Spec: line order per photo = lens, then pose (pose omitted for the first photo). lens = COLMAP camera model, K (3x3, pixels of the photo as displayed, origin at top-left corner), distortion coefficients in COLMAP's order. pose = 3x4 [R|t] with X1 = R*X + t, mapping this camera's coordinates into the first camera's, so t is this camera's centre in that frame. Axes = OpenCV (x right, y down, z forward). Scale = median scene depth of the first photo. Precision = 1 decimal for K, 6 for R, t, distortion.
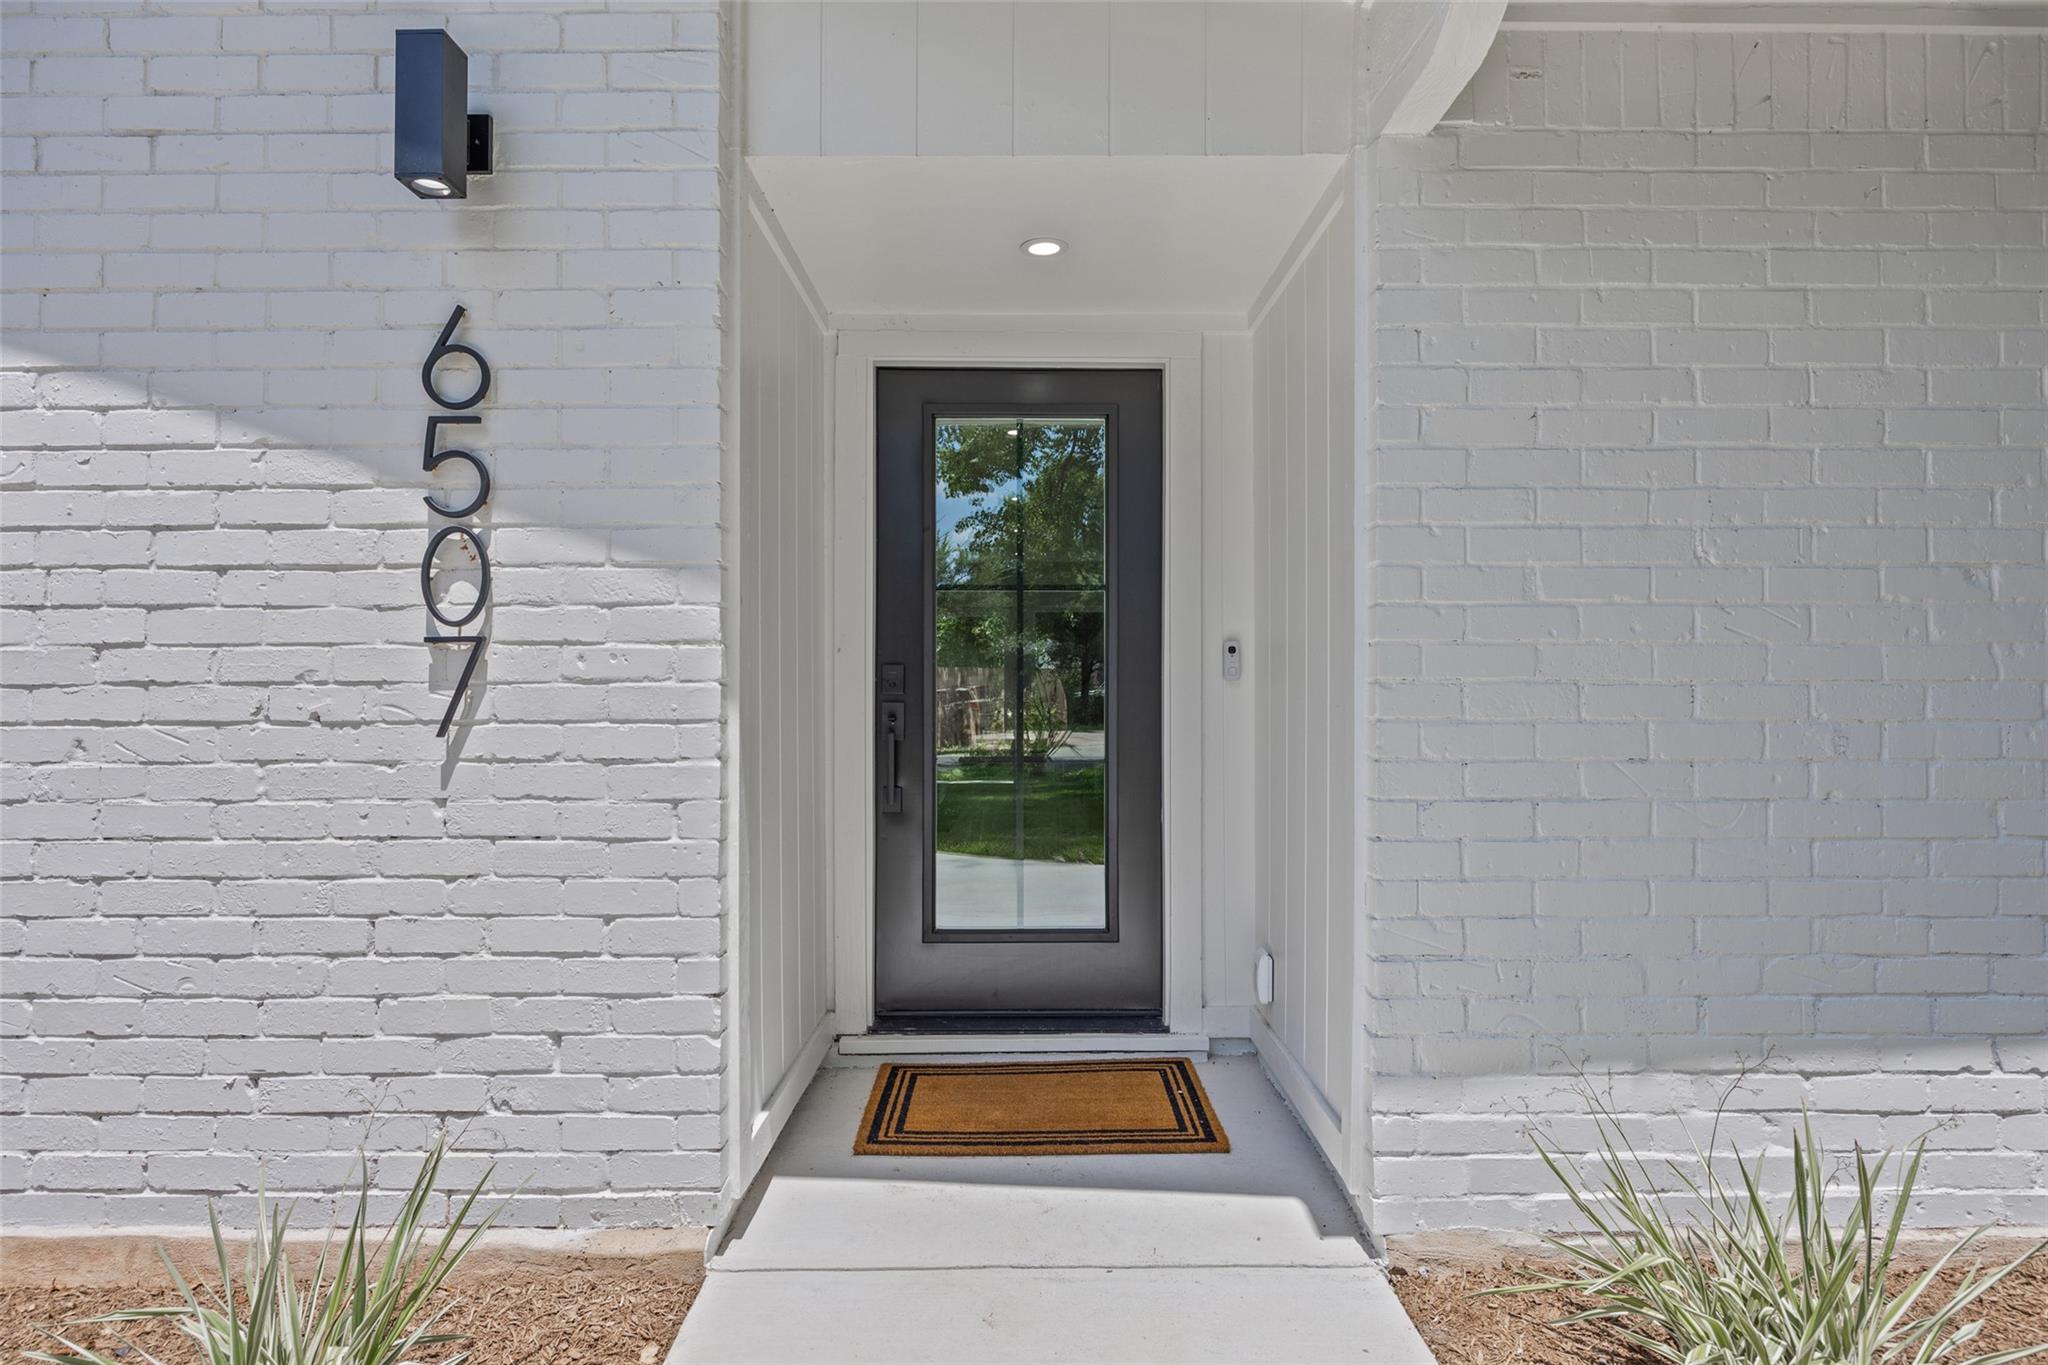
lens RADIAL K [[1086.6, 0, 1024.0], [0, 1086.6, 682.5], [0, 0, 1]] dist [-0.000384, -0.000082]
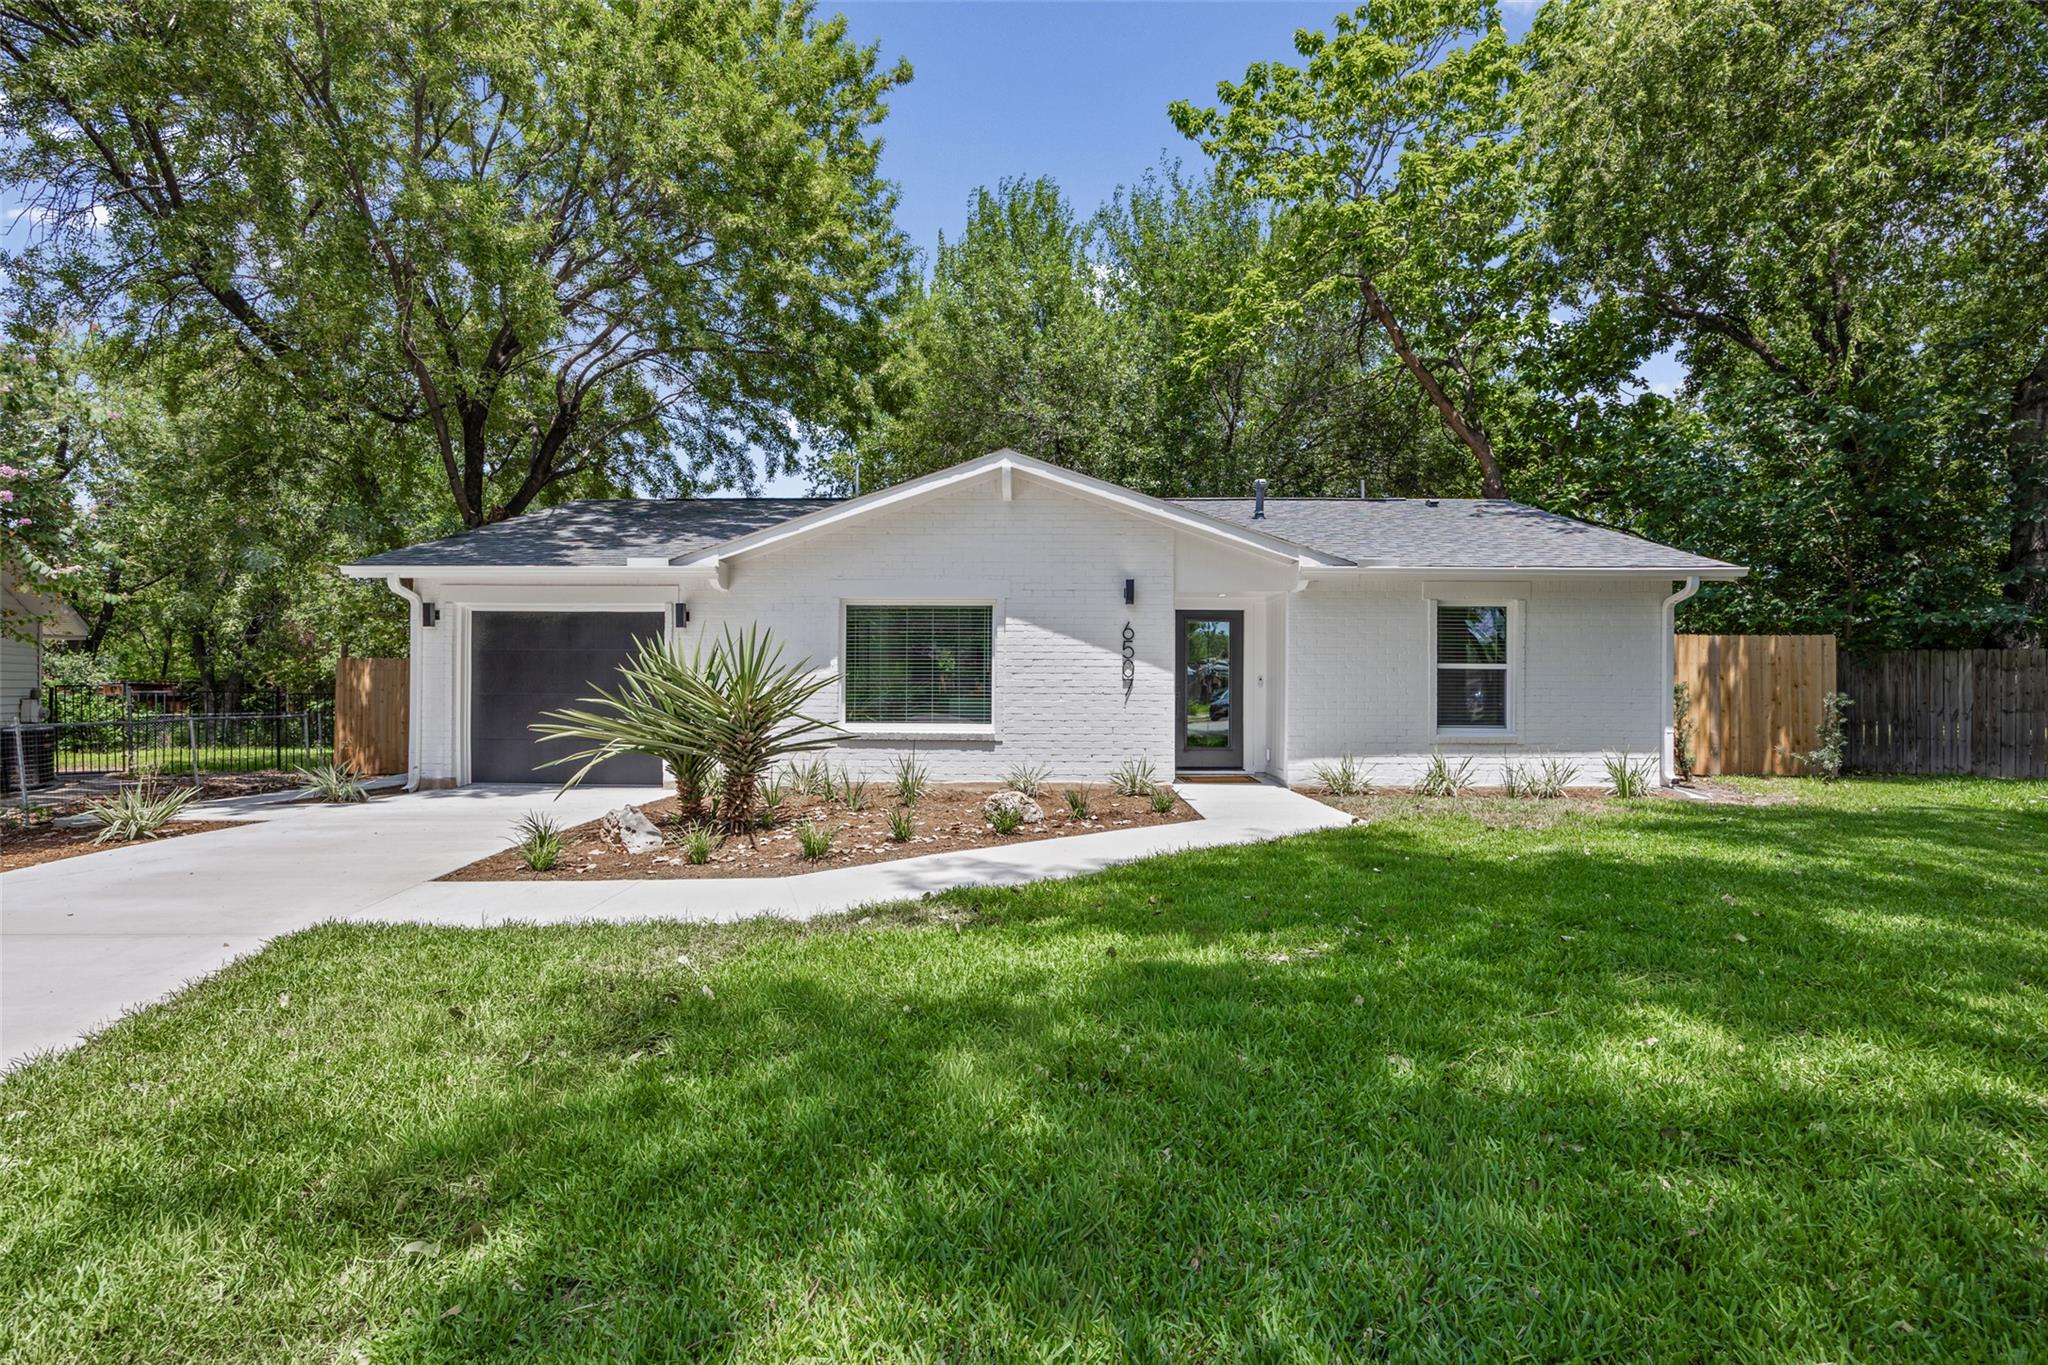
lens RADIAL K [[977.5, 0, 1024.0], [0, 977.5, 682.5], [0, 0, 1]] dist [0.001889, -0.000038]
pose [[0.999700, 0.007864, -0.023208, -0.949413], [-0.008069, 0.999929, -0.008742, 0.024901], [0.023138, 0.008927, 0.999692, -4.170343]]
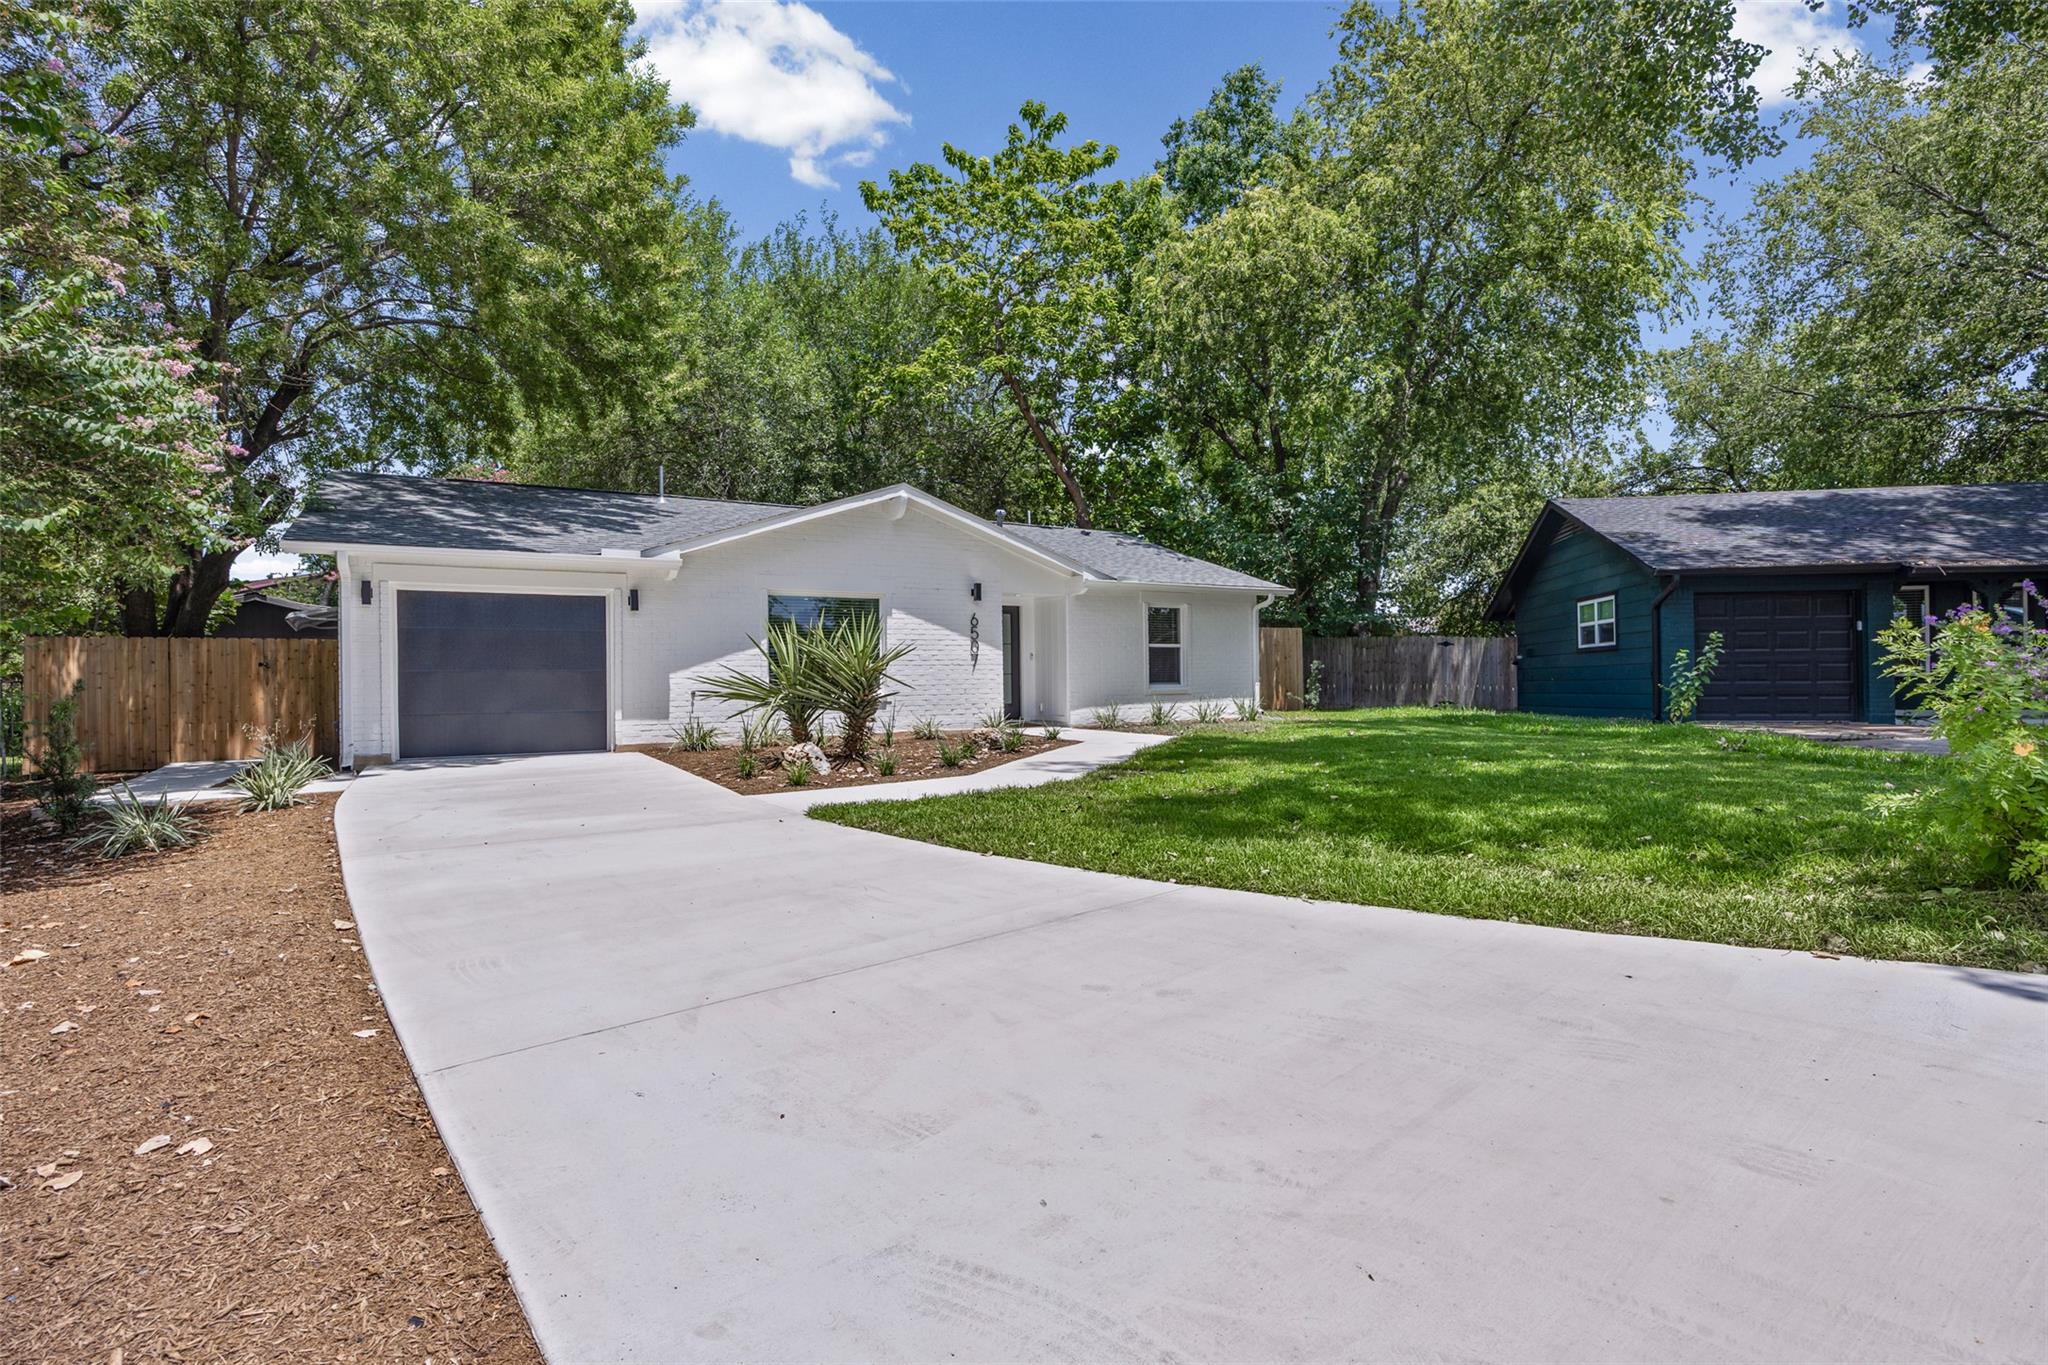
lens RADIAL K [[977.5, 0, 1024.0], [0, 977.5, 682.5], [0, 0, 1]] dist [0.001889, -0.000038]
pose [[0.856114, -0.009922, 0.516693, -3.918960], [0.009528, 0.999949, 0.003415, 0.139636], [-0.516700, 0.001999, 0.856164, -5.330170]]
